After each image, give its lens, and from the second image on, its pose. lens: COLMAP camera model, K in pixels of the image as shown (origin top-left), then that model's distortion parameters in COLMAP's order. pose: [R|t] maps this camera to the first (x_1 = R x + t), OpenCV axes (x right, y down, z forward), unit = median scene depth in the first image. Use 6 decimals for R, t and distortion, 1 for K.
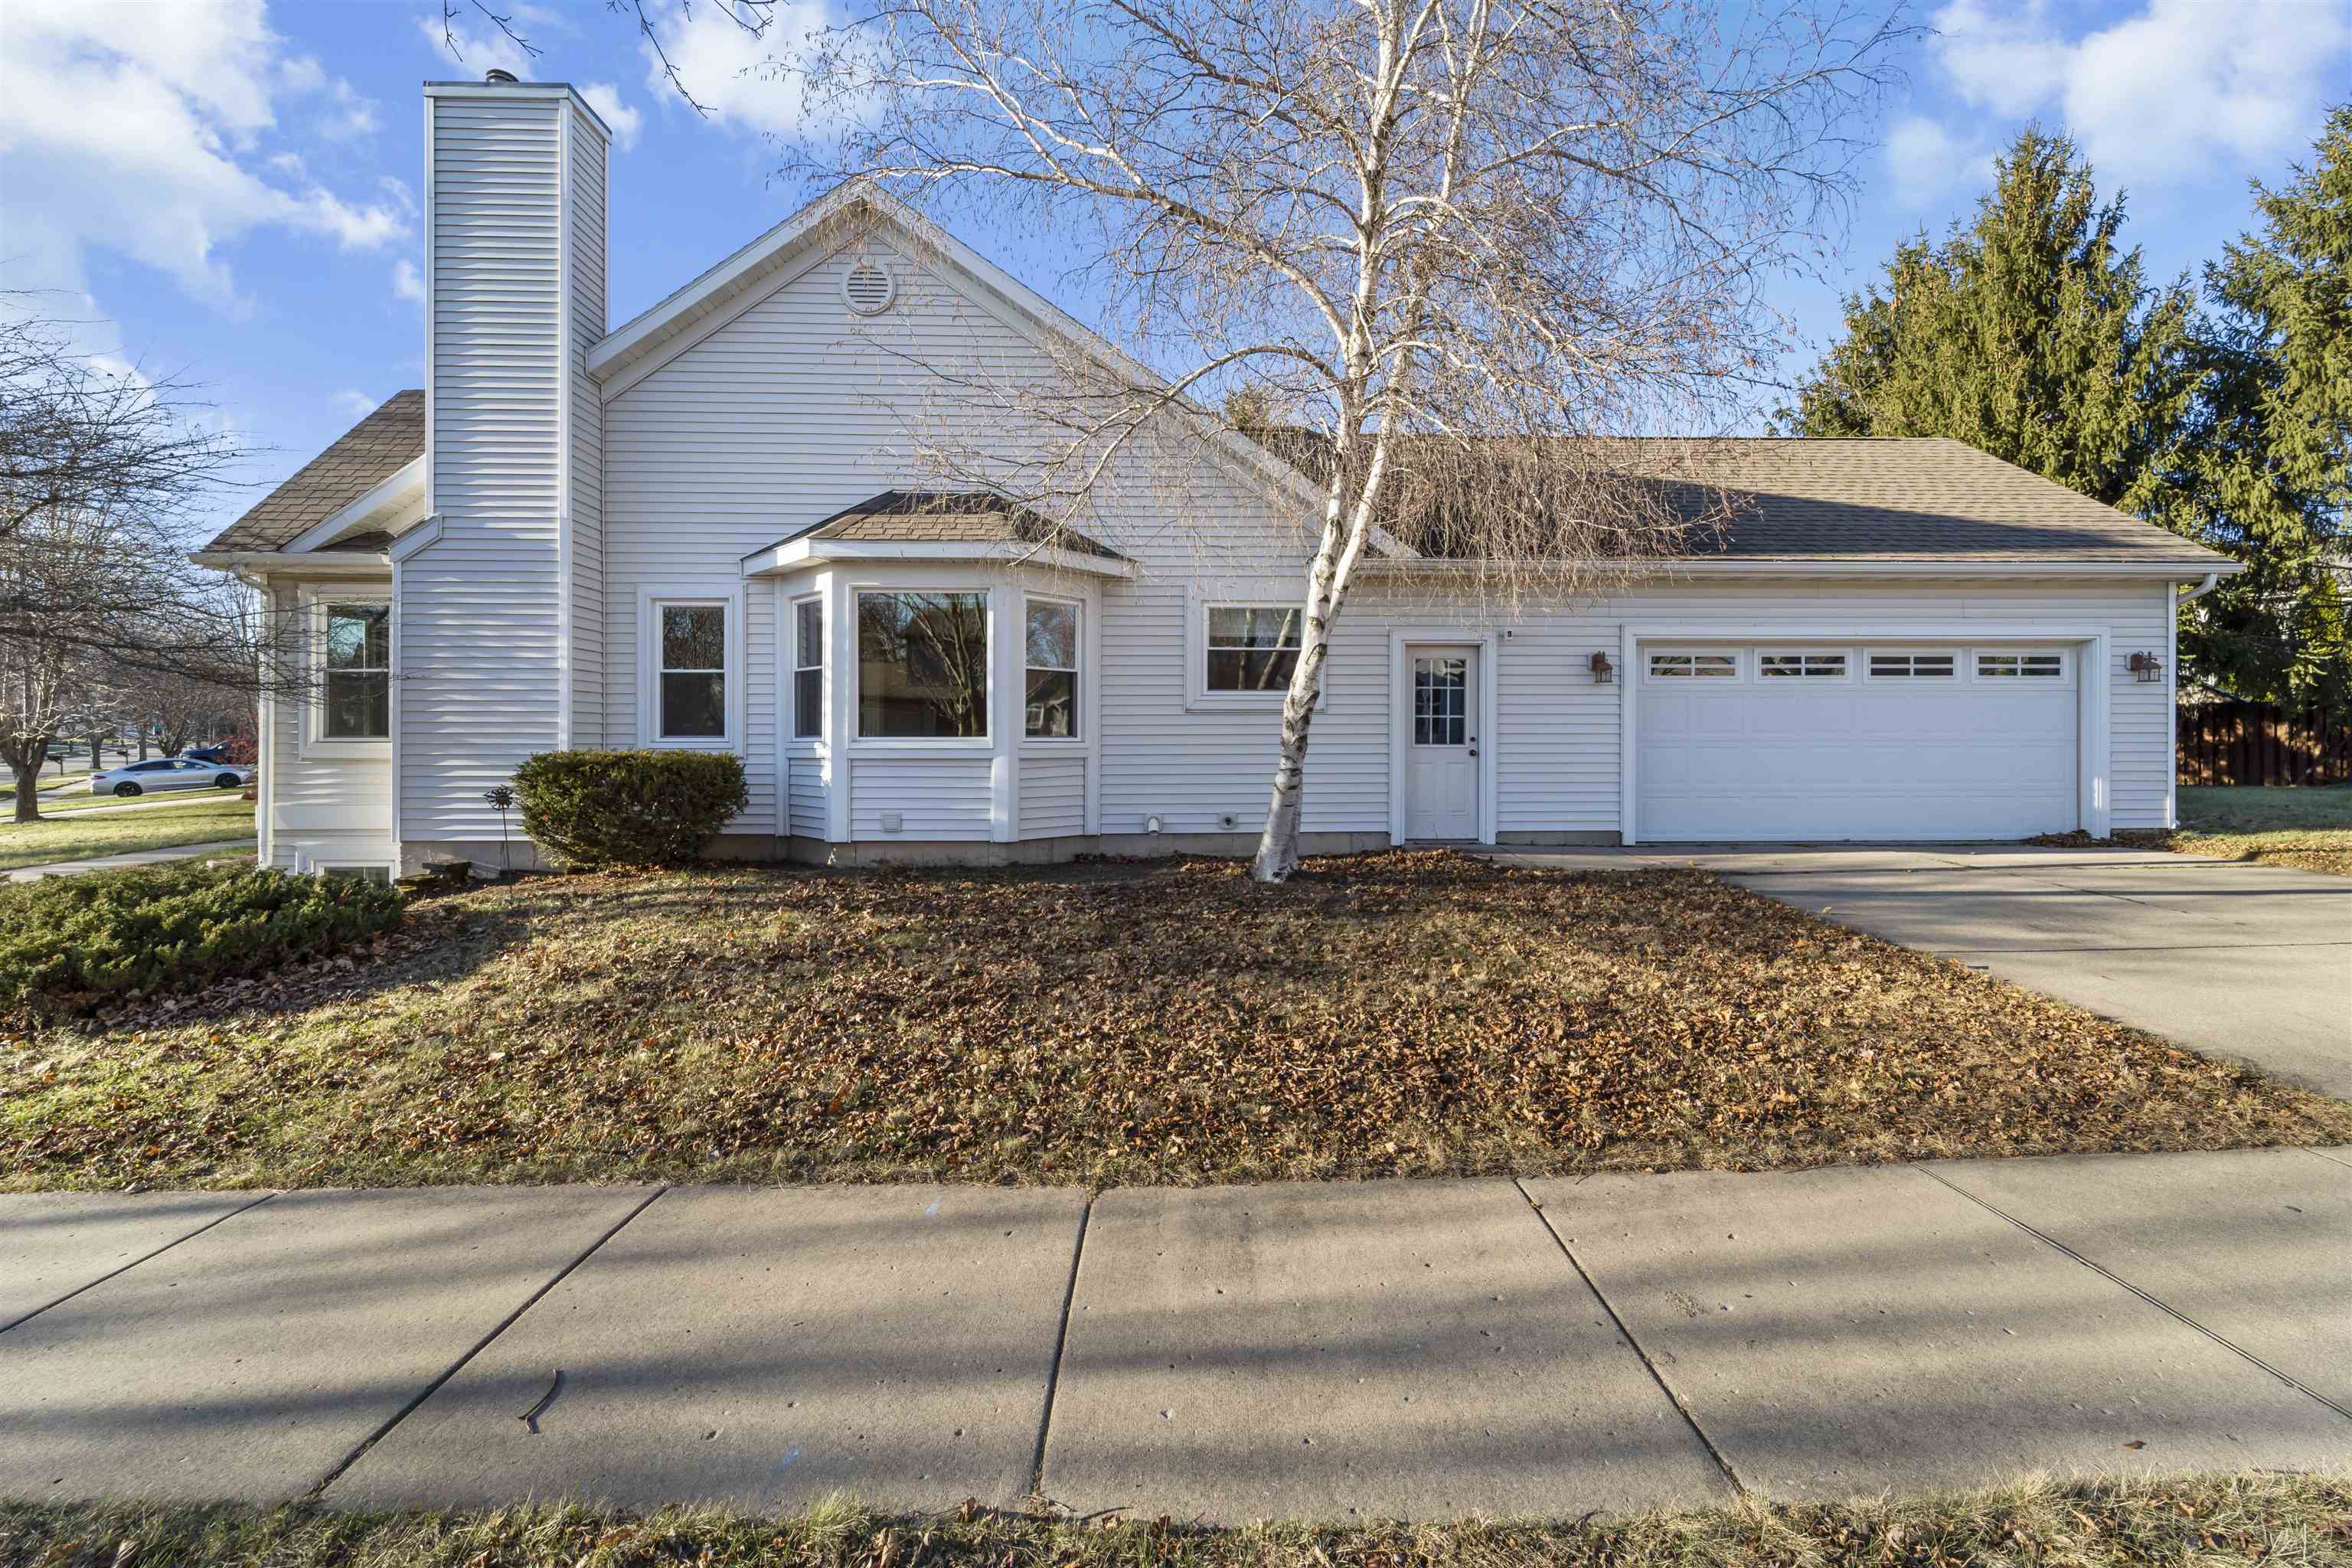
lens RADIAL K [[958.6, 0, 1178.7], [0, 958.6, 744.2], [0, 0, 1]] dist [0.001976, 0.000302]
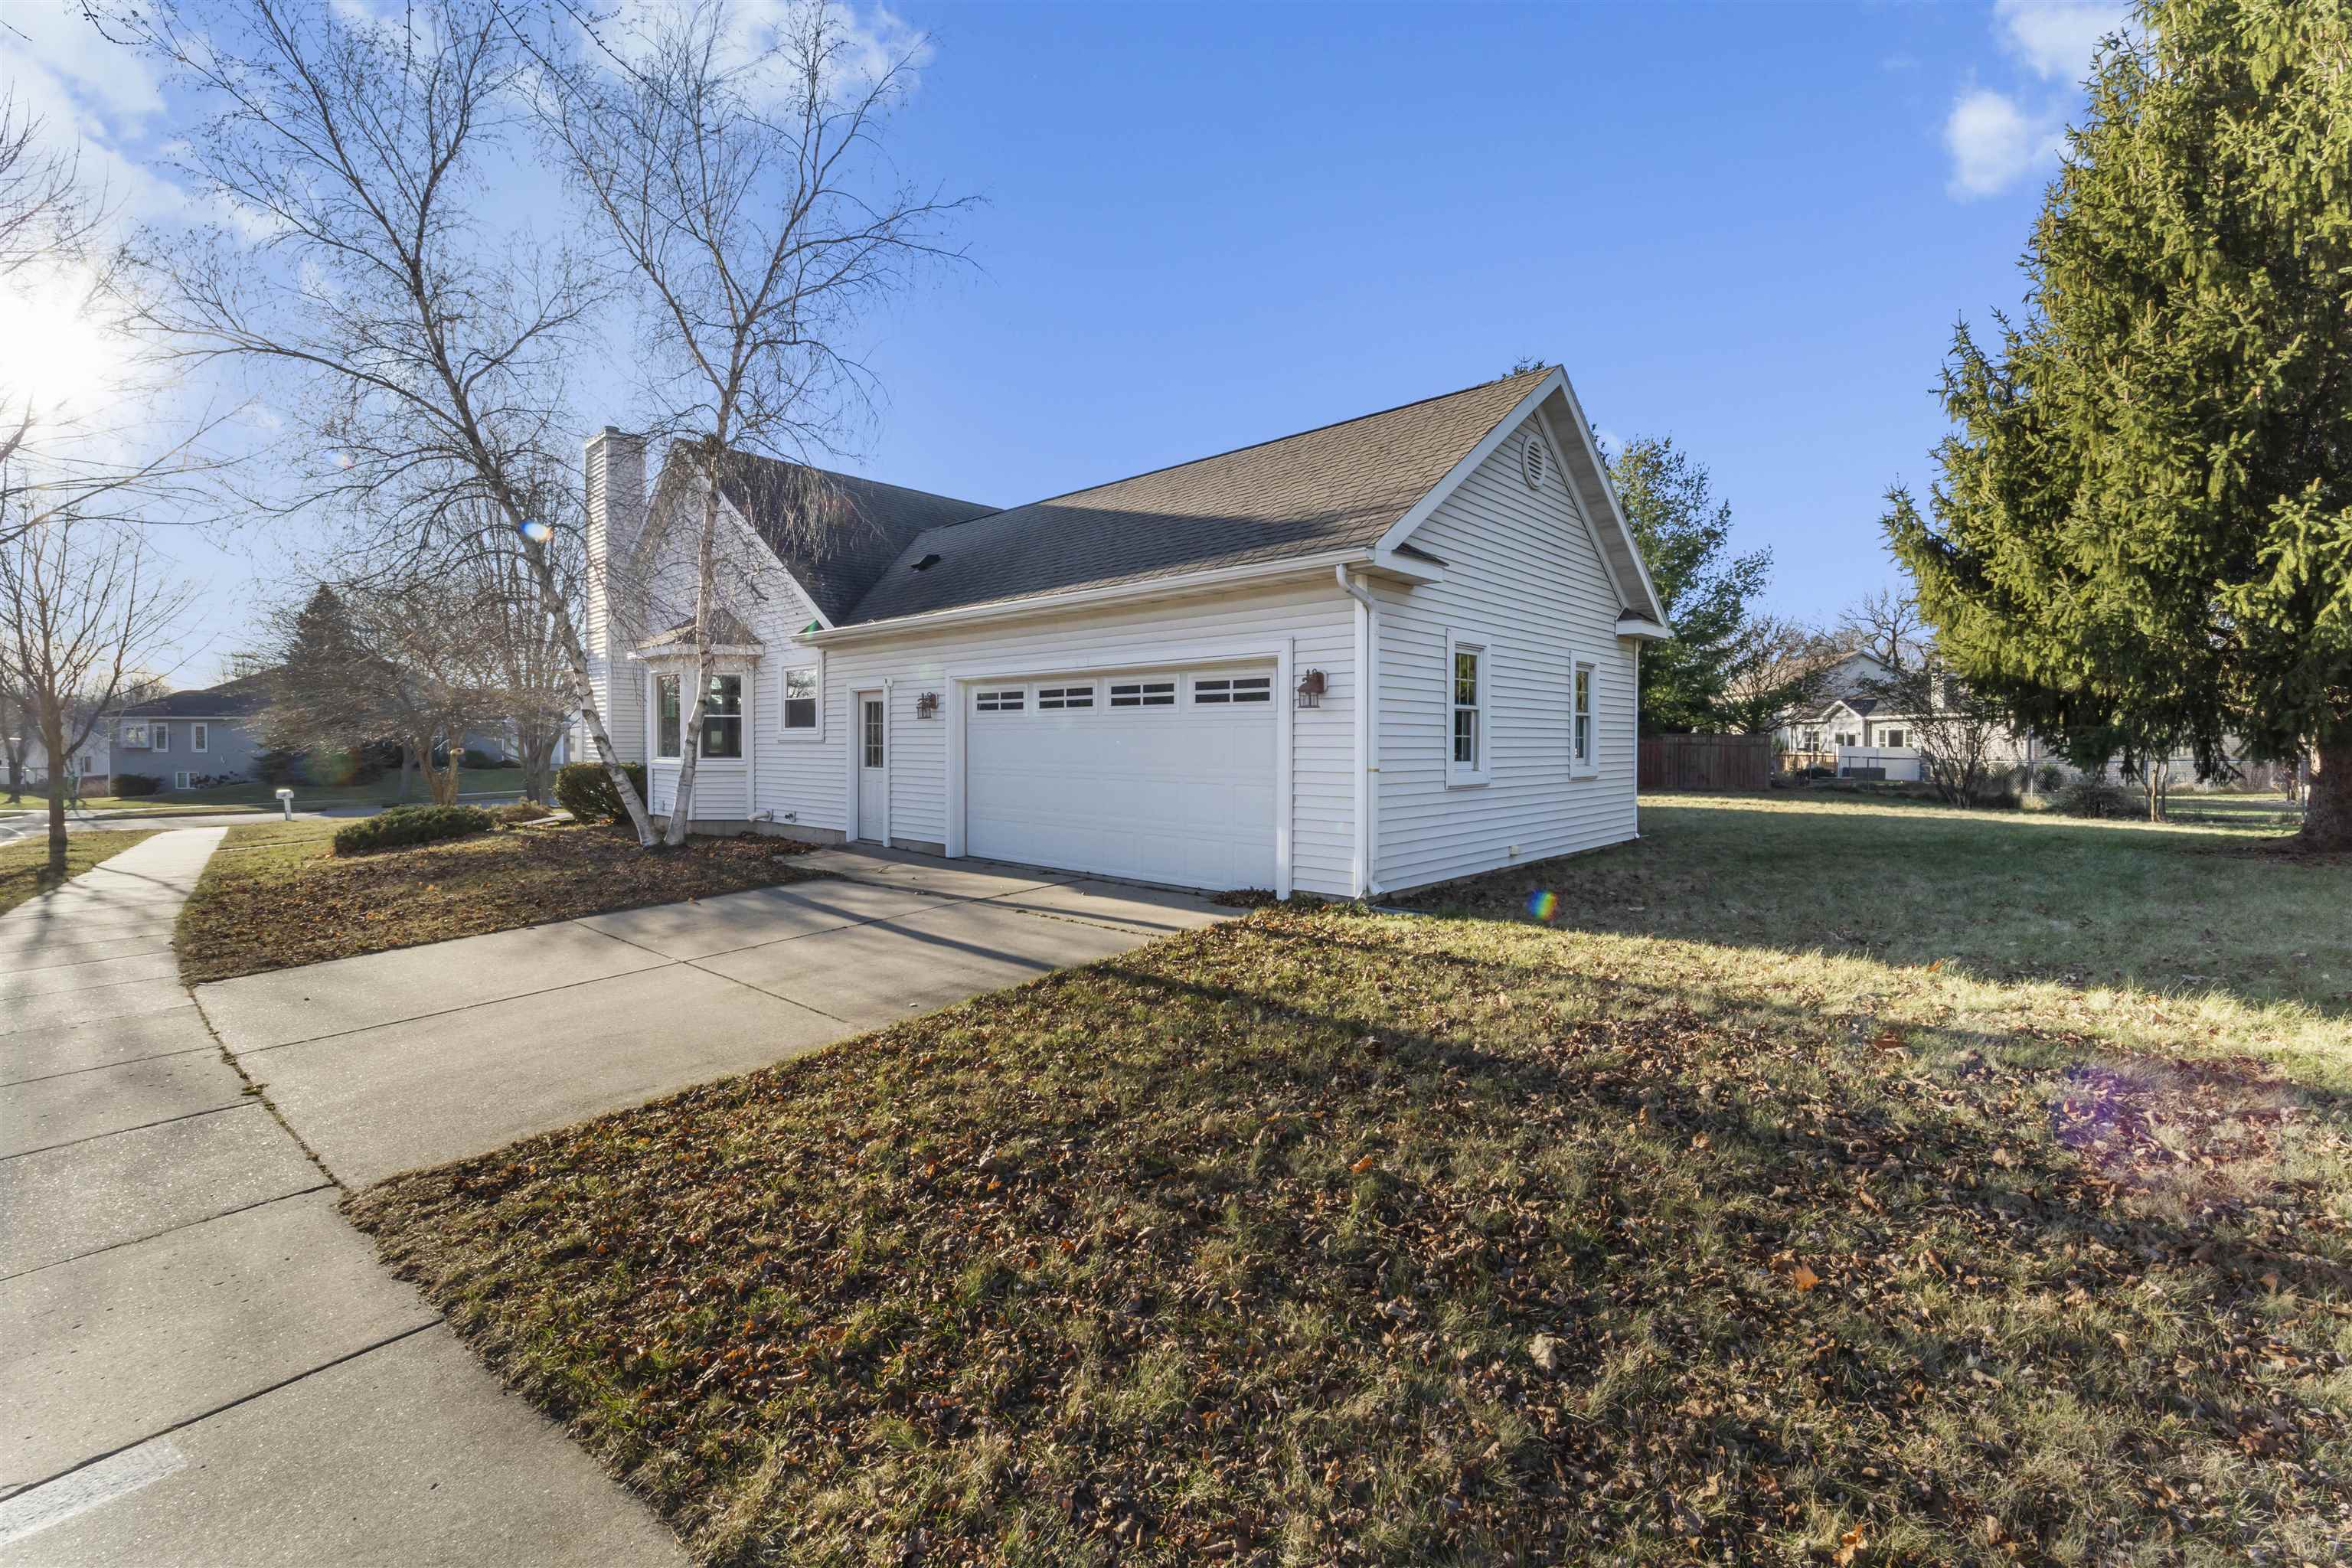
lens RADIAL K [[958.6, 0, 1178.7], [0, 958.6, 744.2], [0, 0, 1]] dist [0.001976, 0.000302]
pose [[0.716722, 0.004110, -0.697347, 1.448201], [-0.007503, 0.999970, -0.001817, -0.031446], [0.697319, 0.006535, 0.716731, 0.349607]]
